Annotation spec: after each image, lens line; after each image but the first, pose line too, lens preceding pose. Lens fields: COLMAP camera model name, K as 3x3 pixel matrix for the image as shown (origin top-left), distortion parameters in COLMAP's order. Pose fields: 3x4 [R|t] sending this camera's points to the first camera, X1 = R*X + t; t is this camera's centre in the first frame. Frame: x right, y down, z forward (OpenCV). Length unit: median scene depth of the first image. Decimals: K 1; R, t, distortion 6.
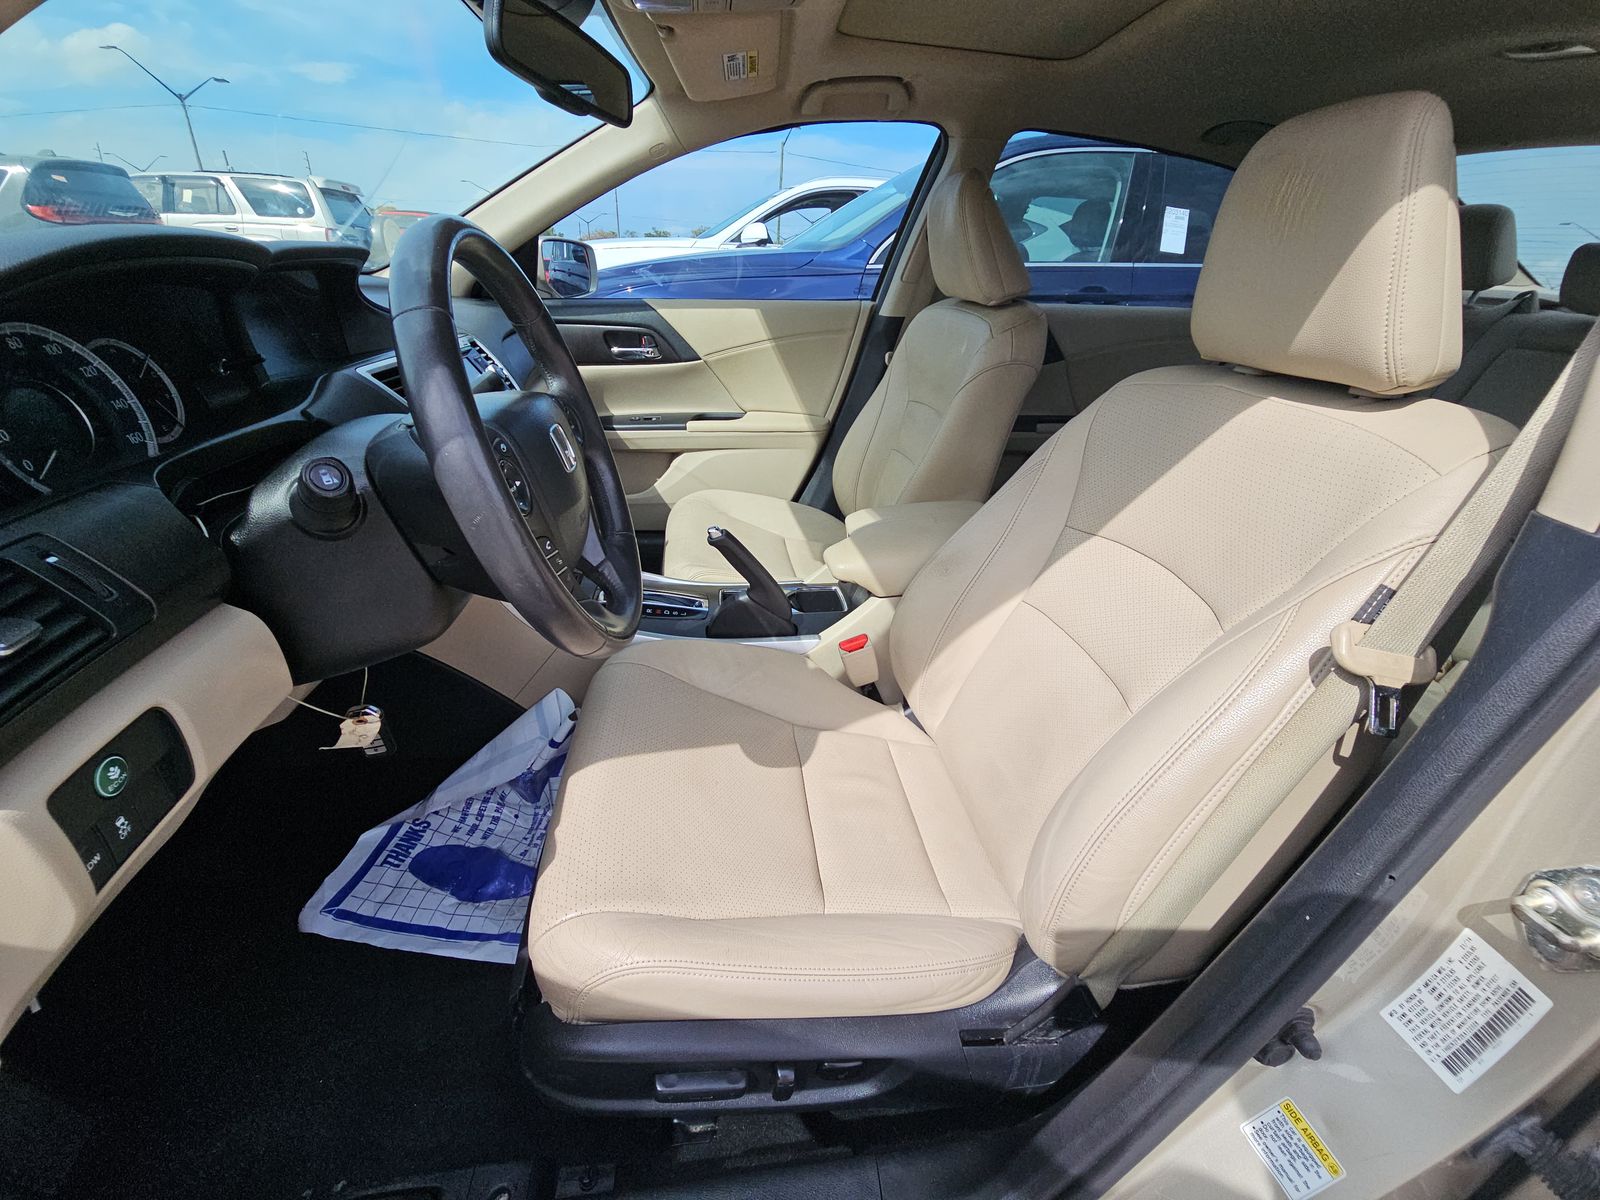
lens RADIAL K [[659.8, 0, 791.8], [0, 659.8, 591.2], [0, 0, 1]] dist [0.018037, -0.016941]
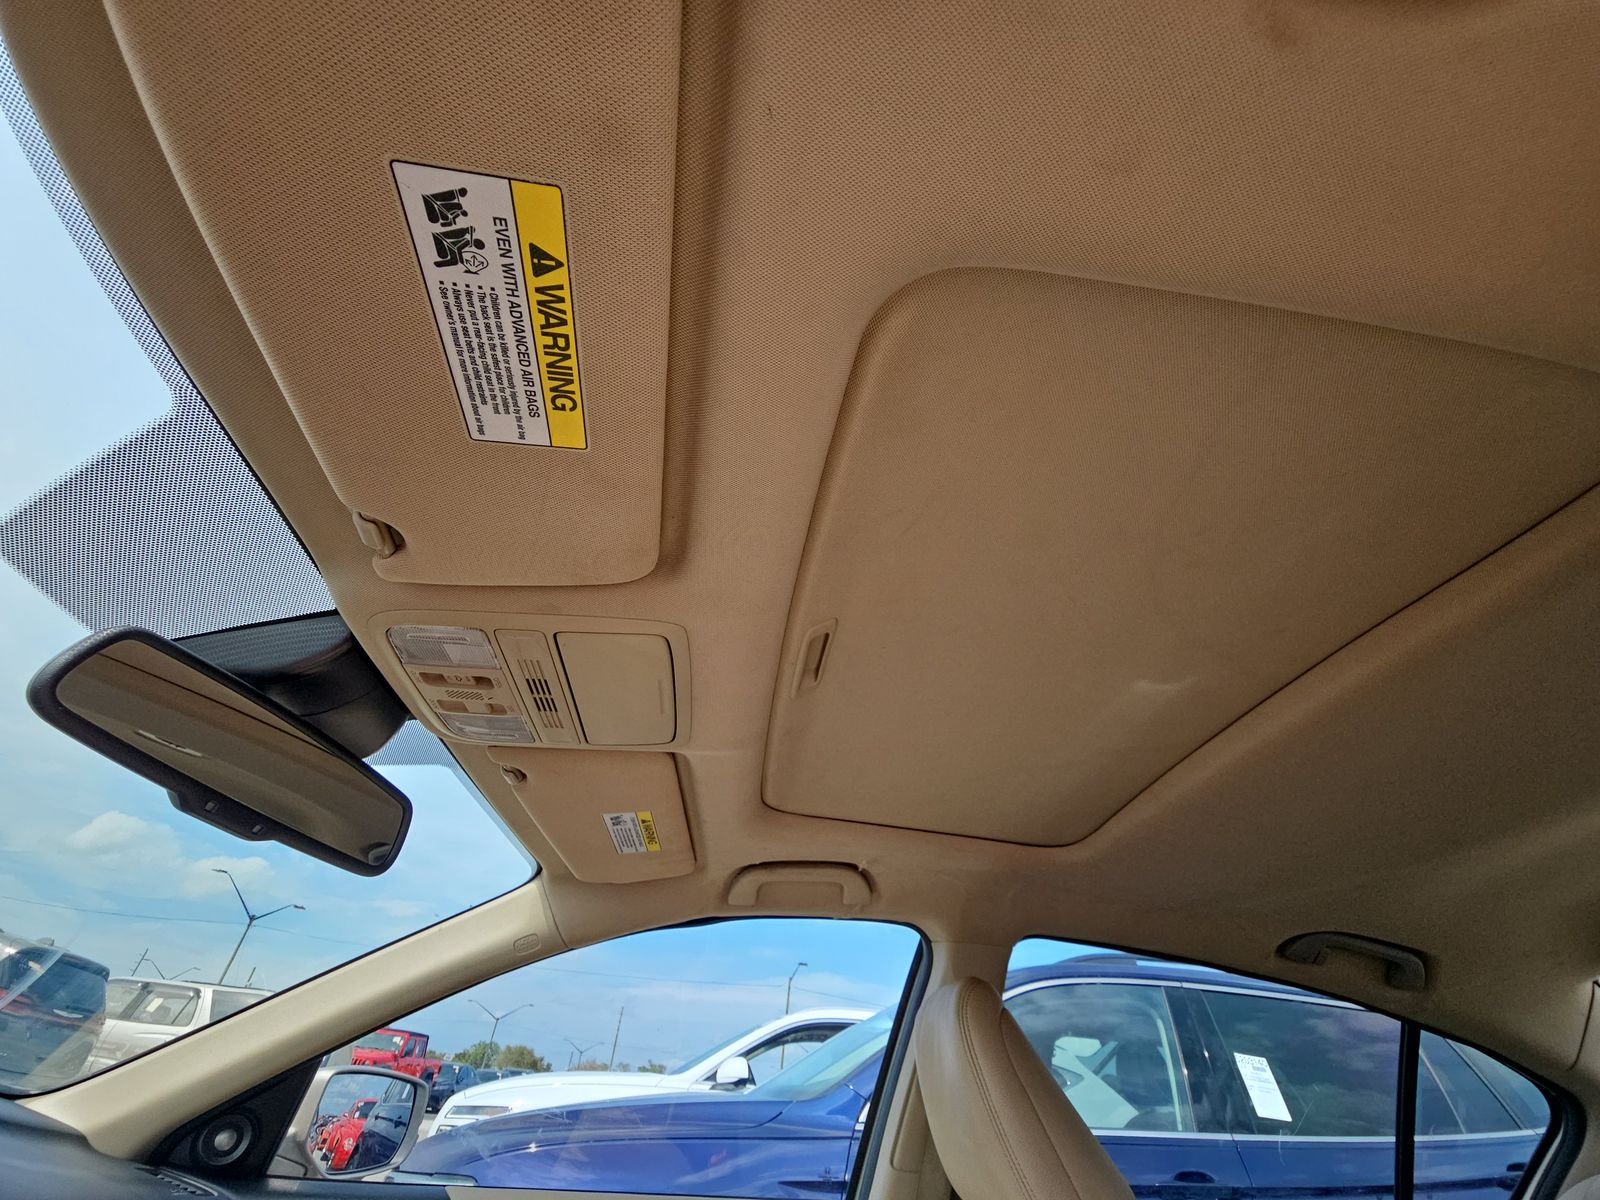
lens RADIAL K [[644.0, 0, 797.5], [0, 644.0, 626.9], [0, 0, 1]] dist [-0.000834, -0.000098]
pose [[0.999544, 0.019641, -0.022942, 0.069218], [-0.029350, 0.452756, -0.891151, -0.142789], [-0.007116, 0.891418, 0.453126, 0.259338]]
